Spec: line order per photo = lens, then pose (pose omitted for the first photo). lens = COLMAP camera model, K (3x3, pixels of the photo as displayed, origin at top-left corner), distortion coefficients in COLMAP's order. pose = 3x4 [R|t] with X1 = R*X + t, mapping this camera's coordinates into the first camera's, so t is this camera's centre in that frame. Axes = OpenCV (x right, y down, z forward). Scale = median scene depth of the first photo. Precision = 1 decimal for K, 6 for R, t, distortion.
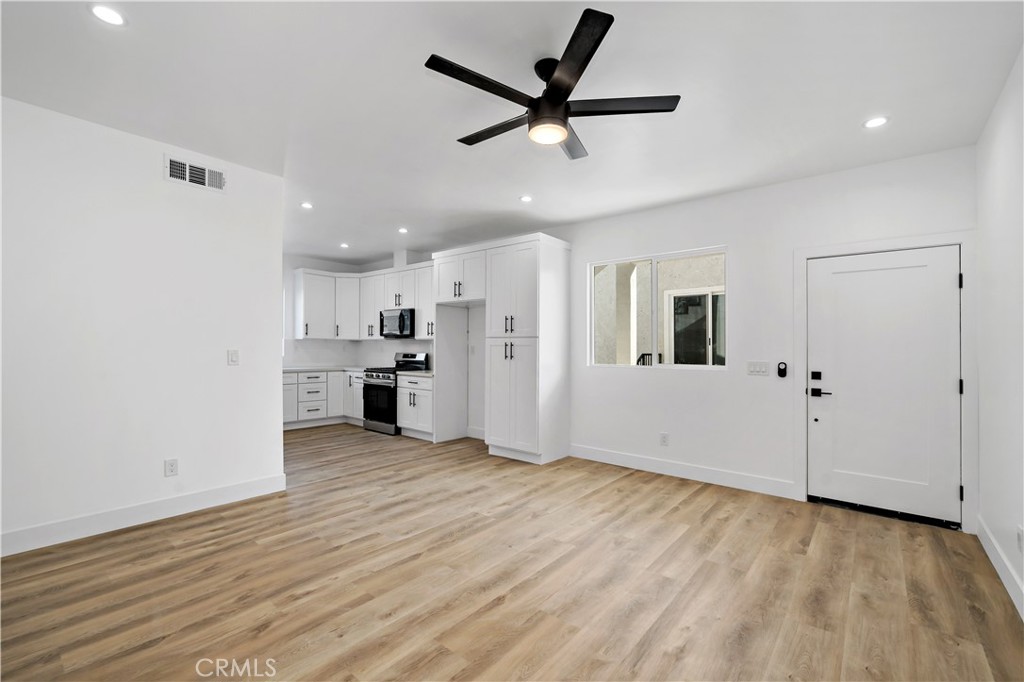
lens RADIAL K [[440.9, 0, 510.5], [0, 440.9, 346.2], [0, 0, 1]] dist [-0.000756, 0.000500]
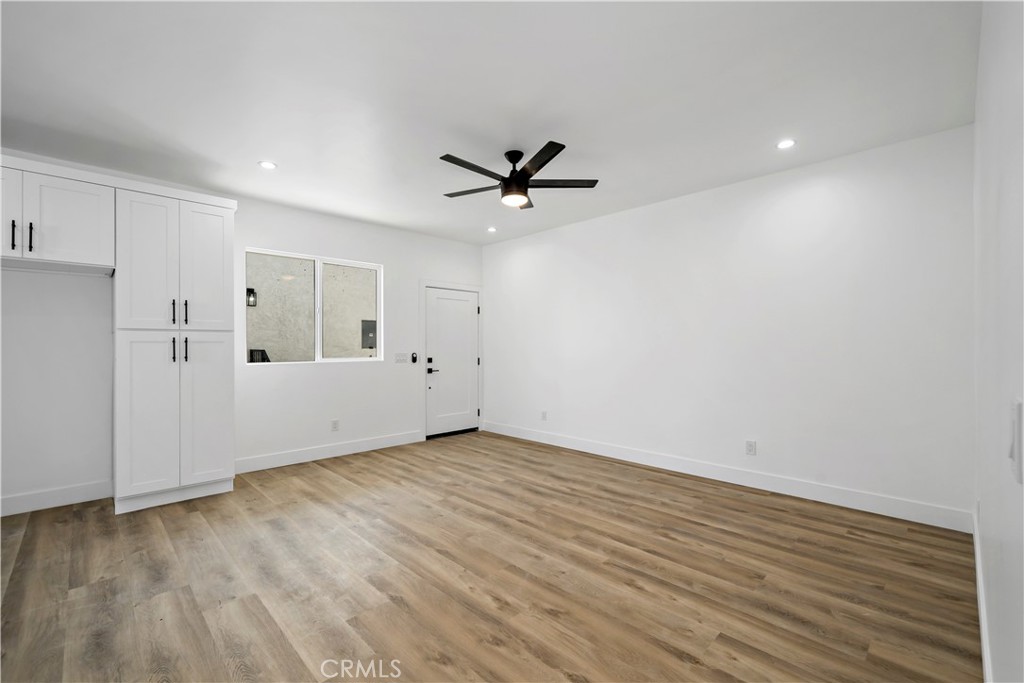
lens RADIAL K [[440.9, 0, 507.2], [0, 440.9, 348.6], [0, 0, 1]] dist [-0.000756, 0.000500]
pose [[0.109135, -0.017183, 0.993878, -0.868145], [-0.000826, 0.999849, 0.017377, -0.005456], [-0.994027, -0.002718, 0.109104, 0.537330]]
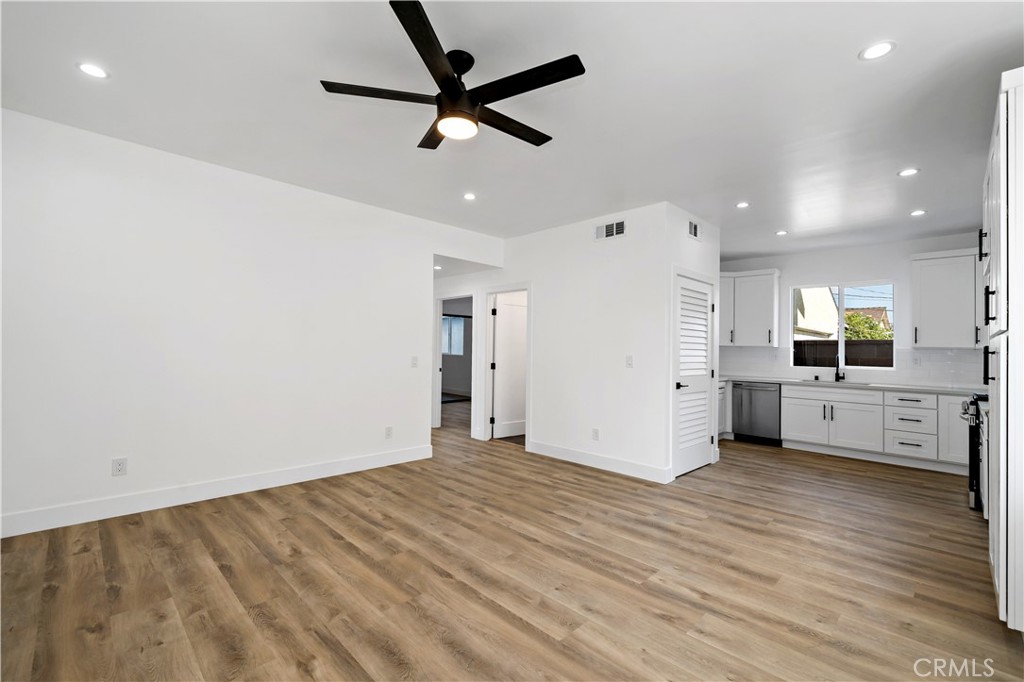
lens RADIAL K [[440.9, 0, 514.0], [0, 440.9, 342.1], [0, 0, 1]] dist [-0.000756, 0.000500]
pose [[-0.089453, -0.027936, -0.995599, 0.646669], [-0.017747, 0.999493, -0.026451, 0.010903], [0.995833, 0.015303, -0.089903, 0.755830]]
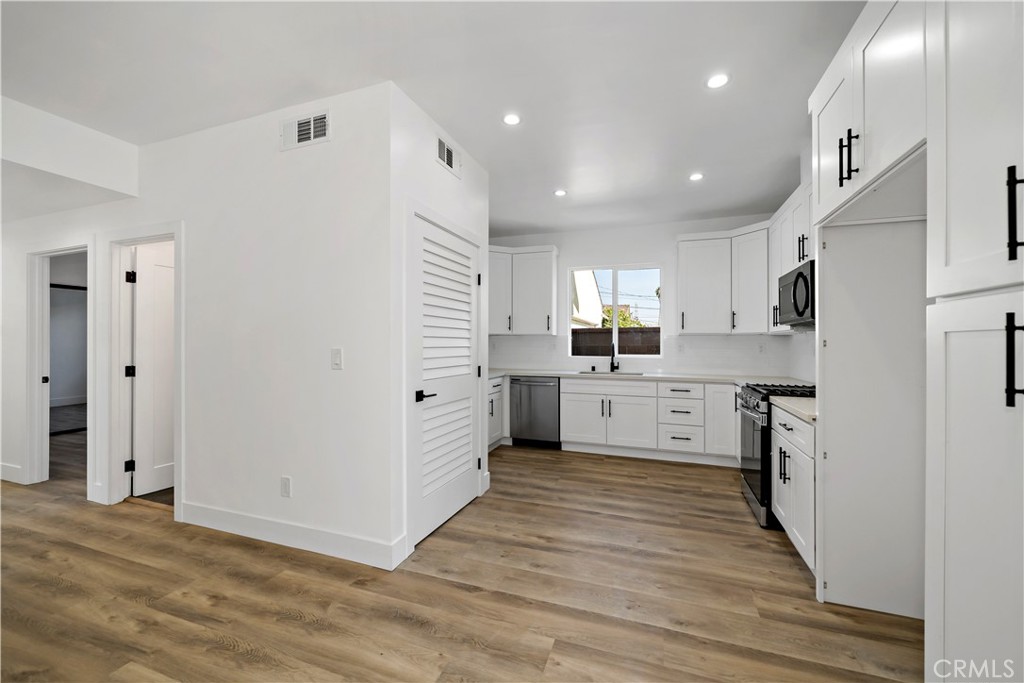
lens RADIAL K [[408.6, 0, 512.9], [0, 408.6, 342.7], [0, 0, 1]] dist [-0.000111, -0.000772]
pose [[0.341018, -0.010221, -0.940001, 0.104685], [0.001398, 0.999945, -0.010366, 0.007156], [0.940056, 0.002220, 0.341014, 1.009865]]
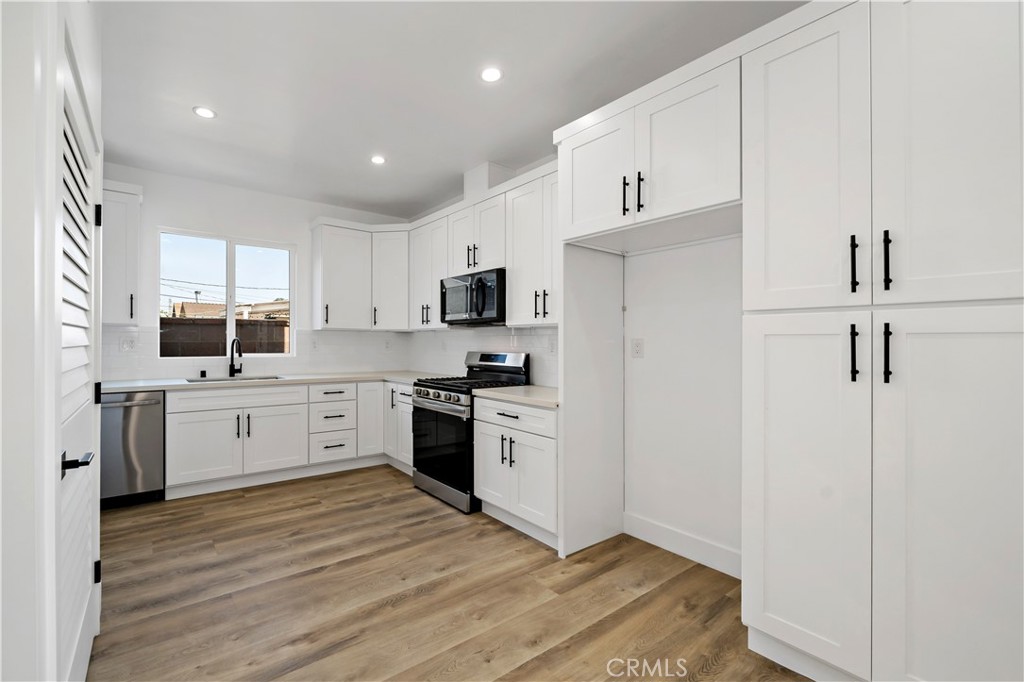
lens RADIAL K [[434.0, 0, 448.1], [0, 434.0, 336.7], [0, 0, 1]] dist [0.003610, -0.001218]
pose [[0.965436, -0.005045, -0.260592, -0.265013], [0.002101, 0.999931, -0.011573, 0.003684], [0.260633, 0.010625, 0.965380, 0.866877]]
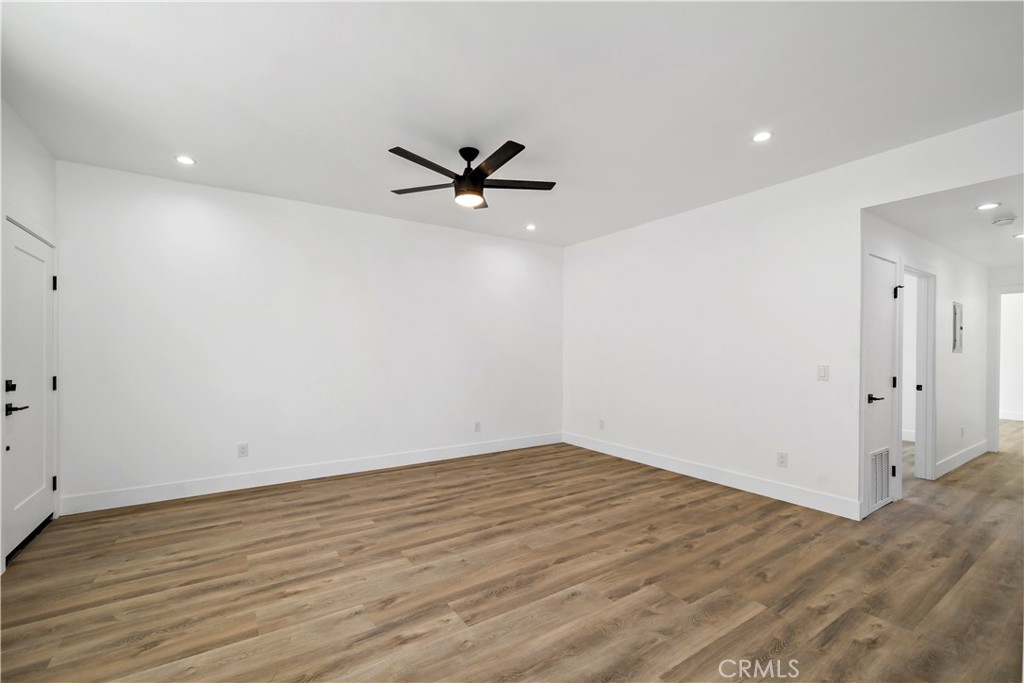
lens RADIAL K [[440.9, 0, 516.7], [0, 440.9, 355.5], [0, 0, 1]] dist [-0.000756, 0.000500]
pose [[-0.961235, -0.014591, 0.275344, -0.282209], [-0.013019, 0.999887, 0.007533, 0.002429], [-0.275423, 0.003657, -0.961316, 1.441682]]
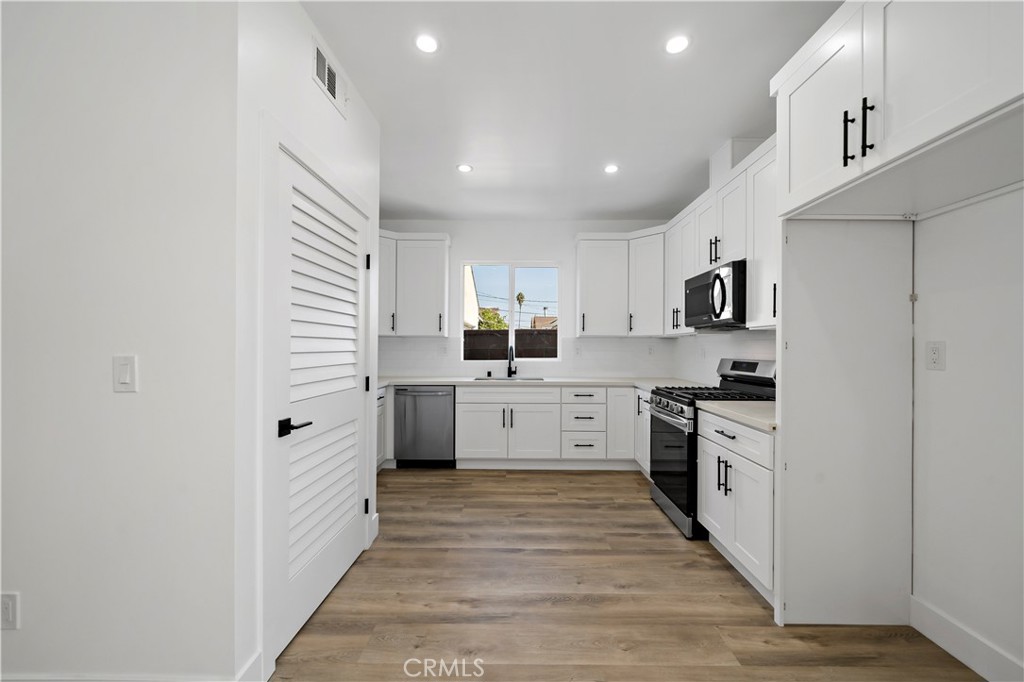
lens RADIAL K [[408.6, 0, 516.7], [0, 408.6, 342.3], [0, 0, 1]] dist [-0.000111, -0.000772]
pose [[0.632650, -0.017444, -0.774242, -0.082609], [0.006508, 0.999831, -0.017209, 0.005164], [0.774411, 0.005848, 0.632656, 1.009984]]
